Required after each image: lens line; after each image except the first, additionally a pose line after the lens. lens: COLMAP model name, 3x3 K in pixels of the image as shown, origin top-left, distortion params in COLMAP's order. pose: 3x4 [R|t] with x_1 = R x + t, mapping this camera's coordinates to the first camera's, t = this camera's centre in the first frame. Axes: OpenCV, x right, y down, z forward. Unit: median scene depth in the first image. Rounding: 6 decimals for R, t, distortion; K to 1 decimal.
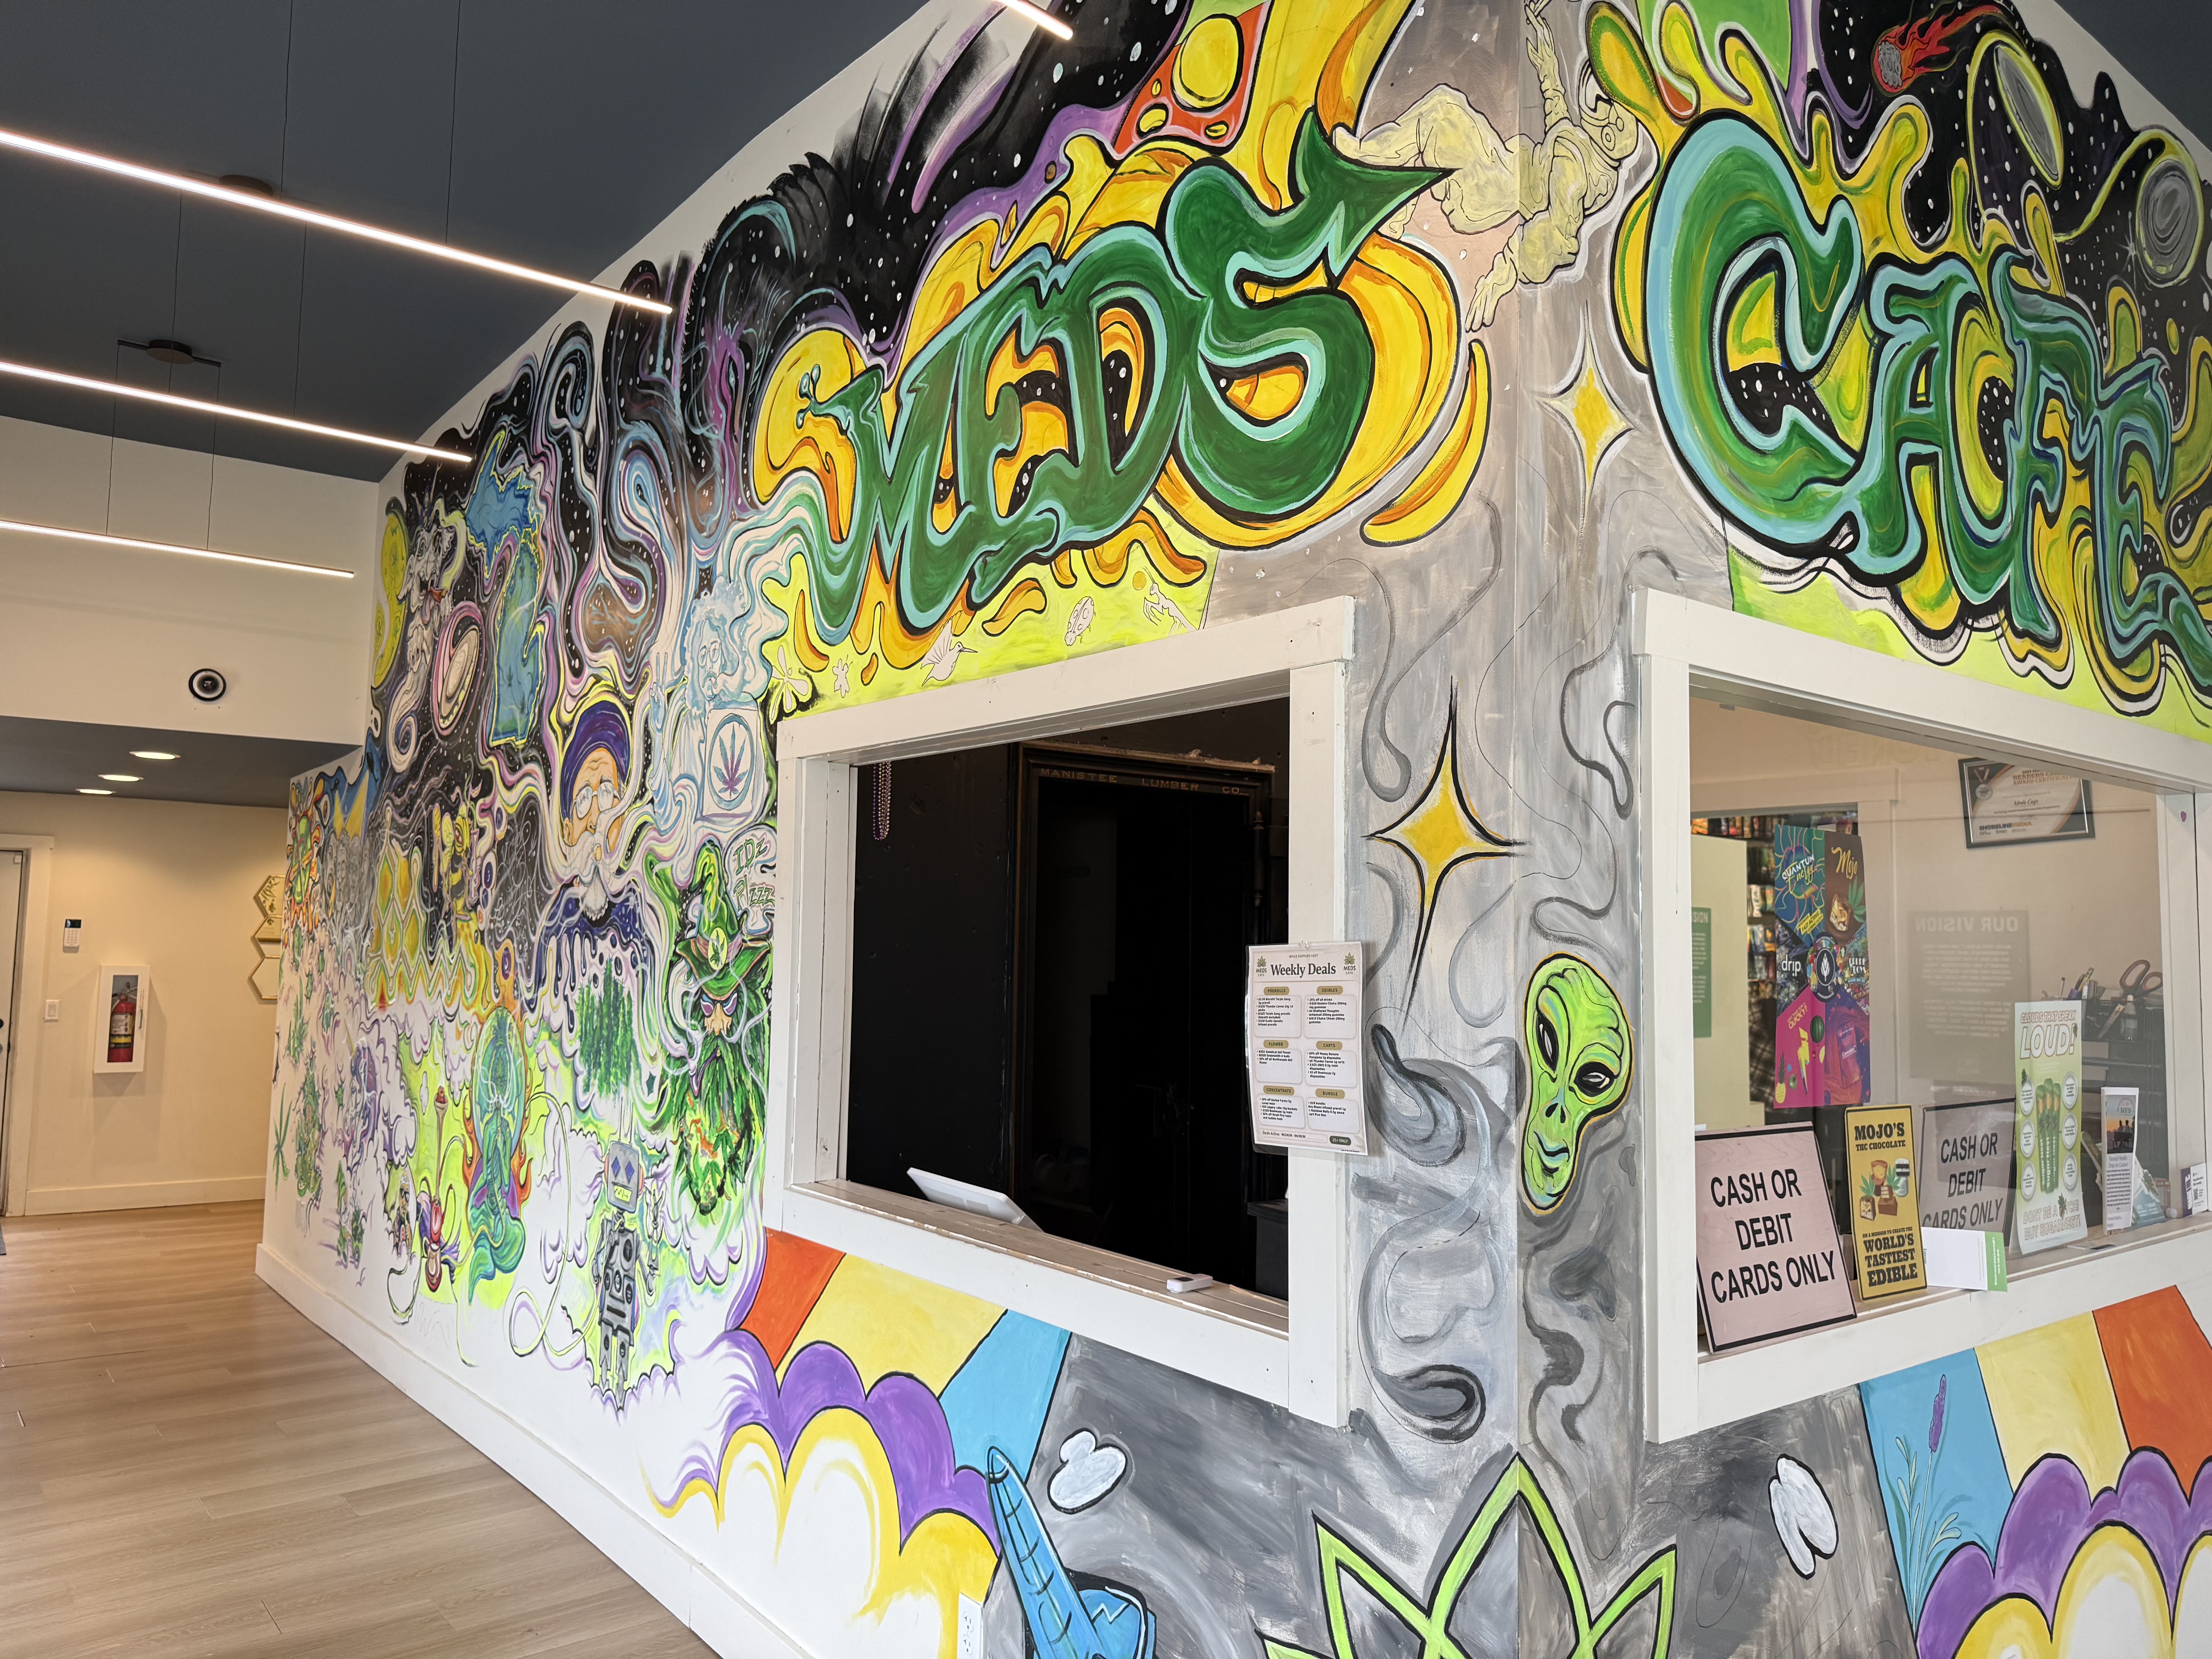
lens RADIAL K [[1544.4, 0, 1106.0], [0, 1544.4, 829.5], [0, 0, 1]] dist [0.179120, -0.344035]
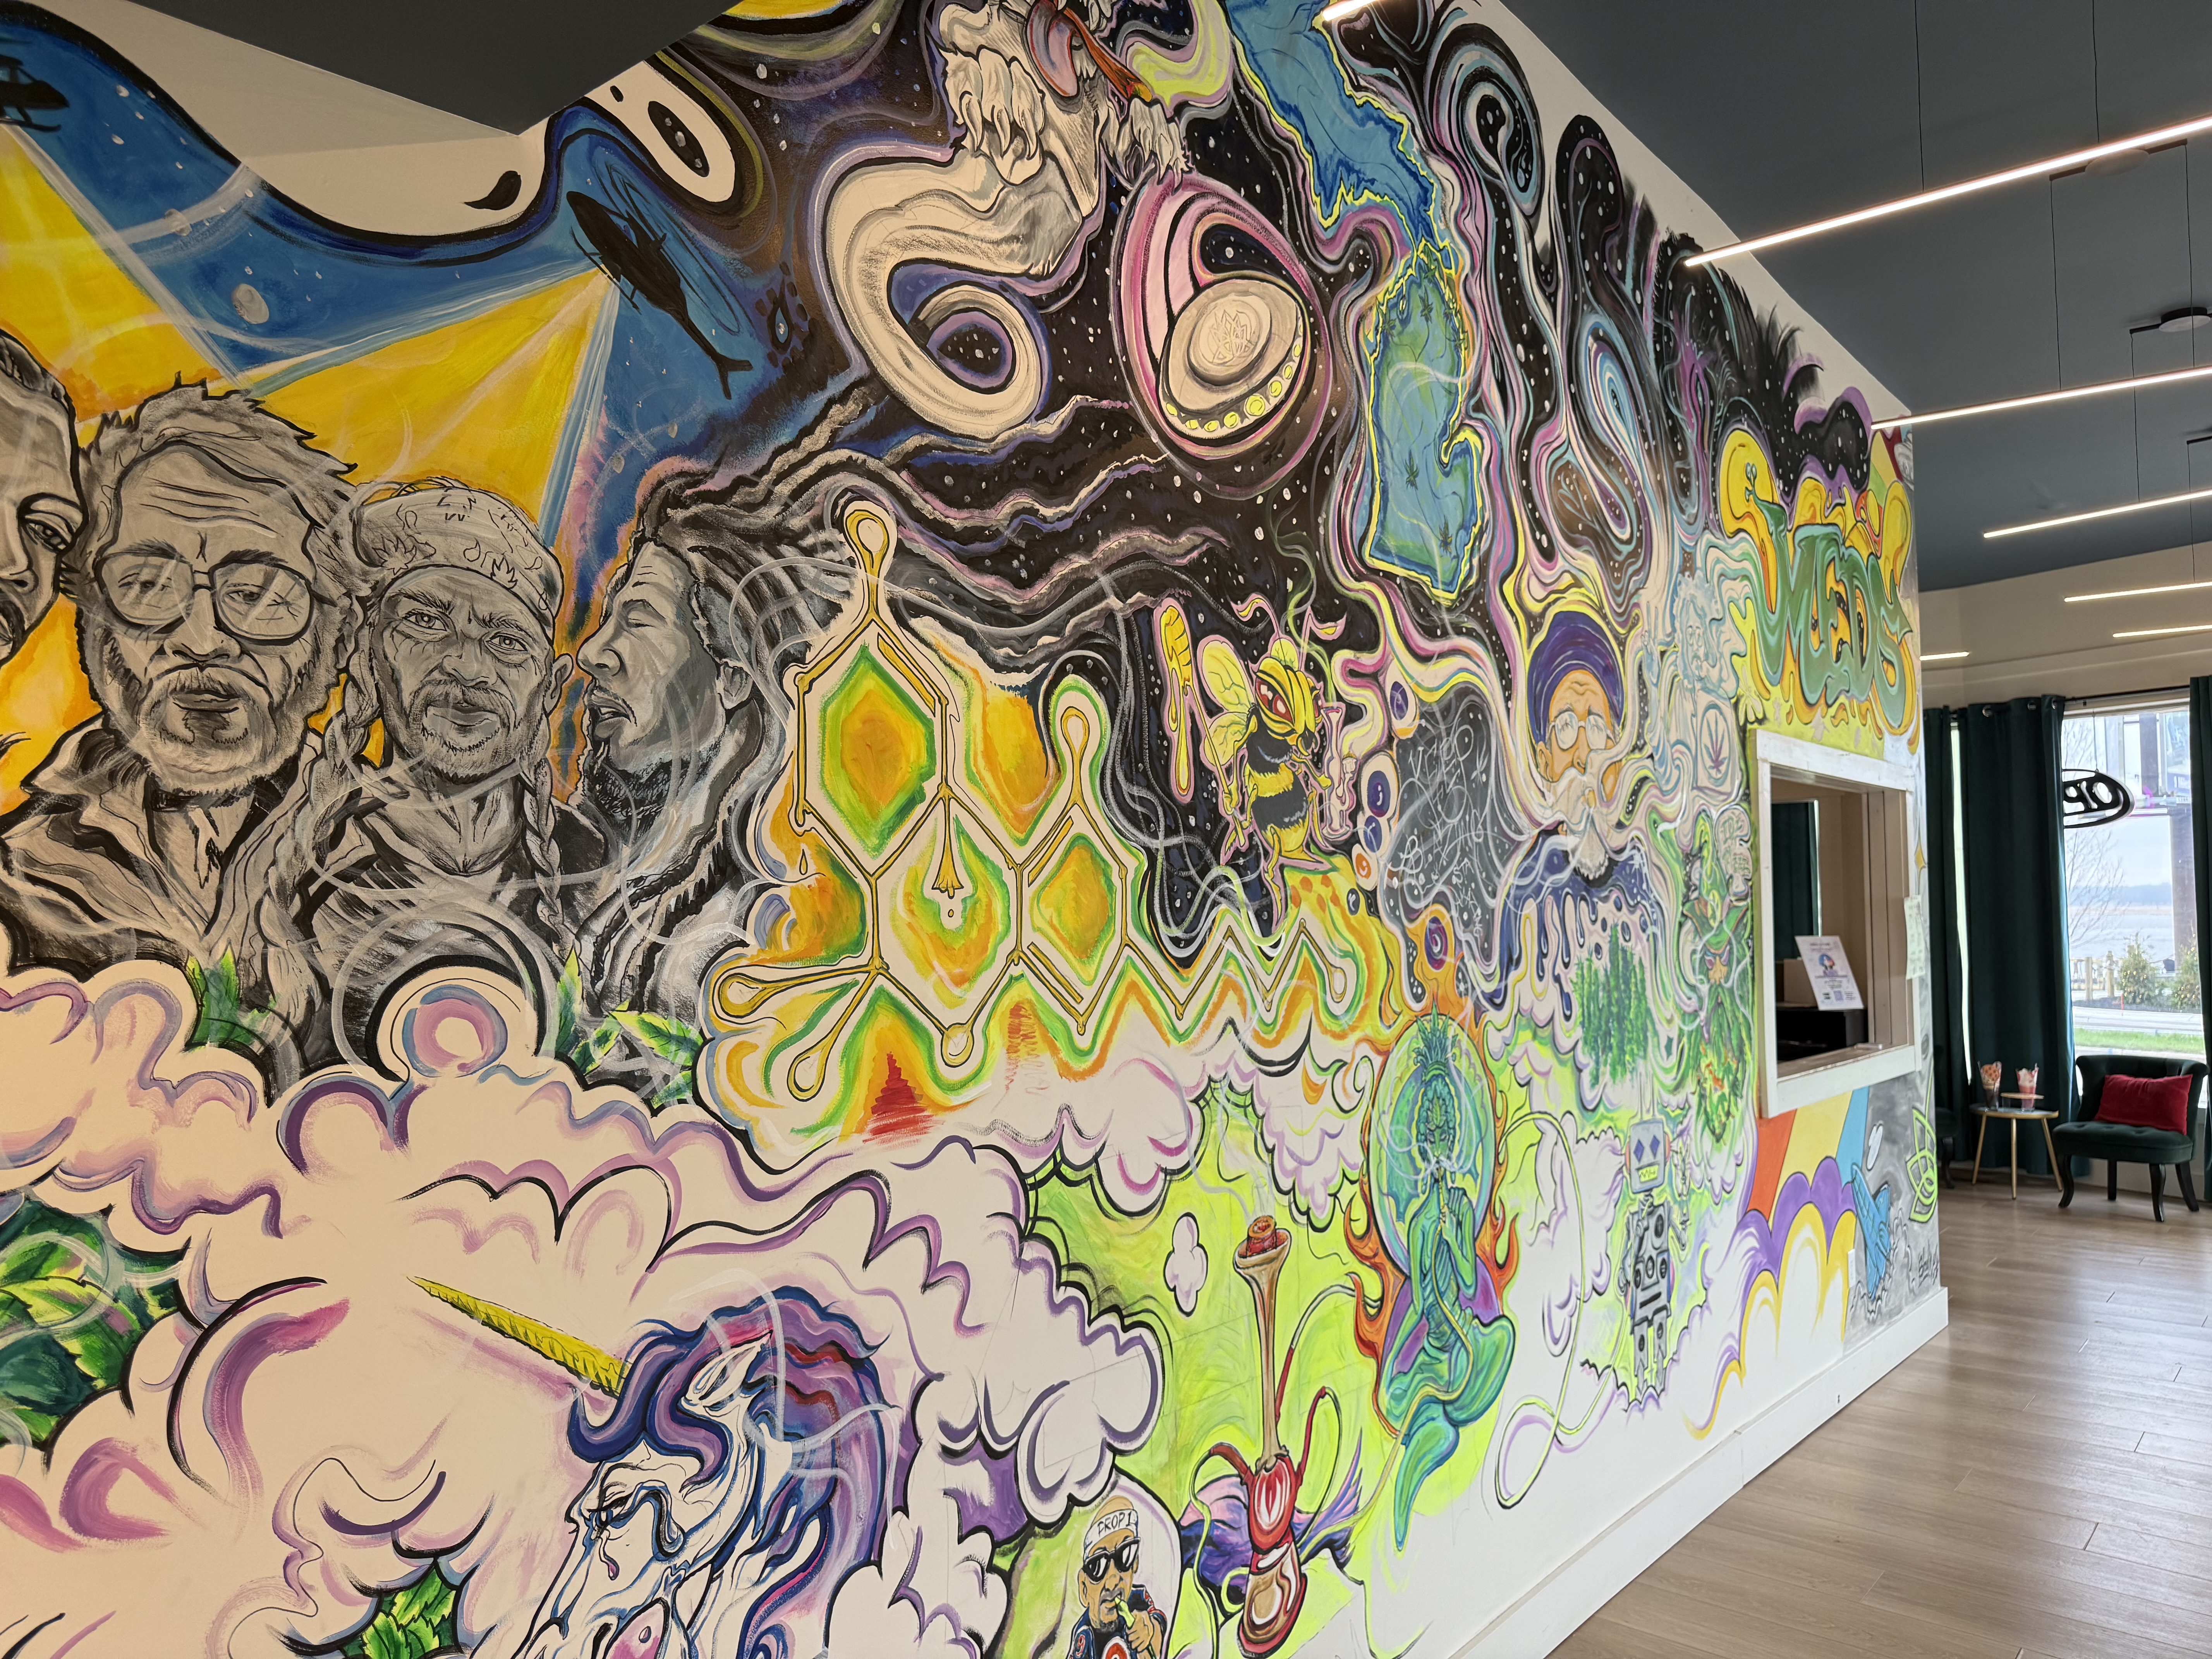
lens RADIAL K [[1544.4, 0, 1106.0], [0, 1544.4, 829.5], [0, 0, 1]] dist [0.179120, -0.344035]
pose [[-0.210798, 0.033020, 0.976972, -1.096398], [-0.067670, 0.996539, -0.048283, 0.090156], [-0.975185, -0.076290, -0.207834, 1.442168]]
